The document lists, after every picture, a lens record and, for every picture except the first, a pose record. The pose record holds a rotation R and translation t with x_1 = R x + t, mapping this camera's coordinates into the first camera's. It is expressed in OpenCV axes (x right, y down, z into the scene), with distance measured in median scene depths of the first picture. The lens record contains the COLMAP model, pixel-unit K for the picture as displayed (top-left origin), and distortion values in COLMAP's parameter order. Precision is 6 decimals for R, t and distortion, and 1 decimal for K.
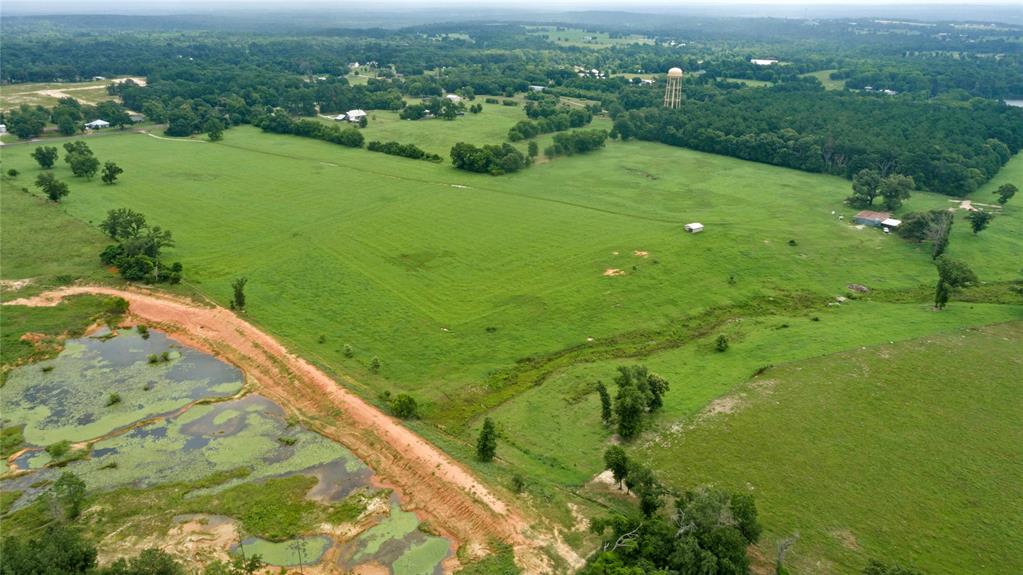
lens RADIAL K [[690.1, 0, 511.5], [0, 690.1, 287.5], [0, 0, 1]] dist [-0.009082, 0.008764]
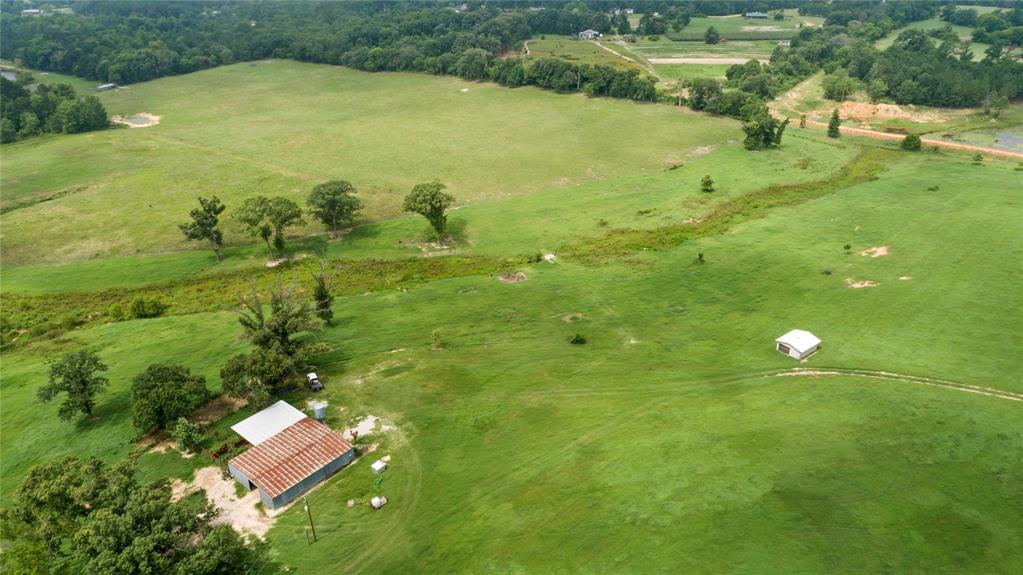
lens RADIAL K [[690.1, 0, 511.5], [0, 690.1, 287.5], [0, 0, 1]] dist [-0.009082, 0.008764]
pose [[-0.997947, 0.038327, -0.051313, 0.293436], [-0.014811, 0.641360, 0.767097, -0.277788], [0.062311, 0.766282, -0.639476, 0.783934]]
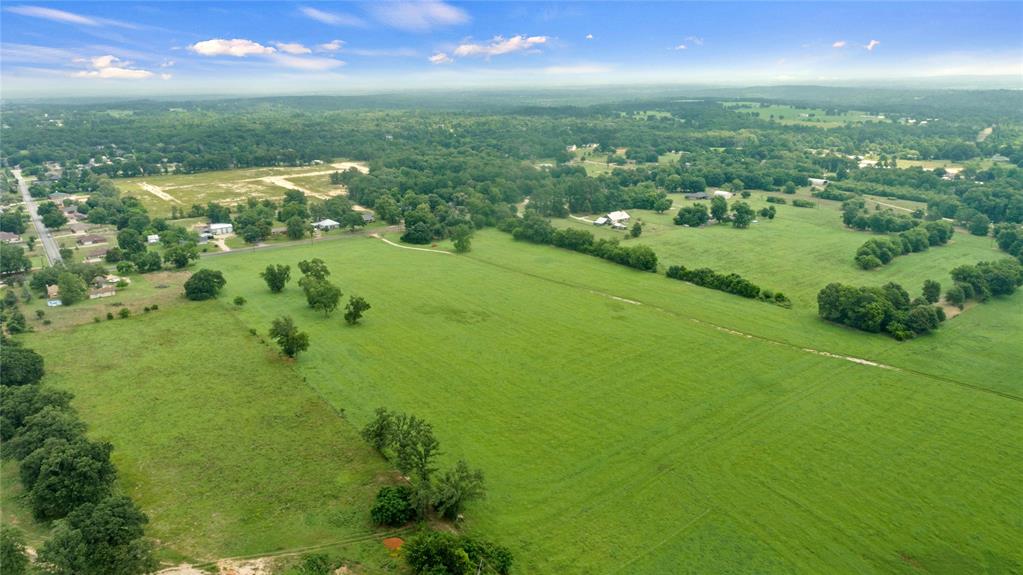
lens RADIAL K [[690.1, 0, 511.5], [0, 690.1, 287.5], [0, 0, 1]] dist [-0.009082, 0.008764]
pose [[0.974507, 0.048391, -0.219078, -0.193409], [-0.069862, 0.993366, -0.091345, -0.101495], [0.213205, 0.104321, 0.971422, 0.232750]]
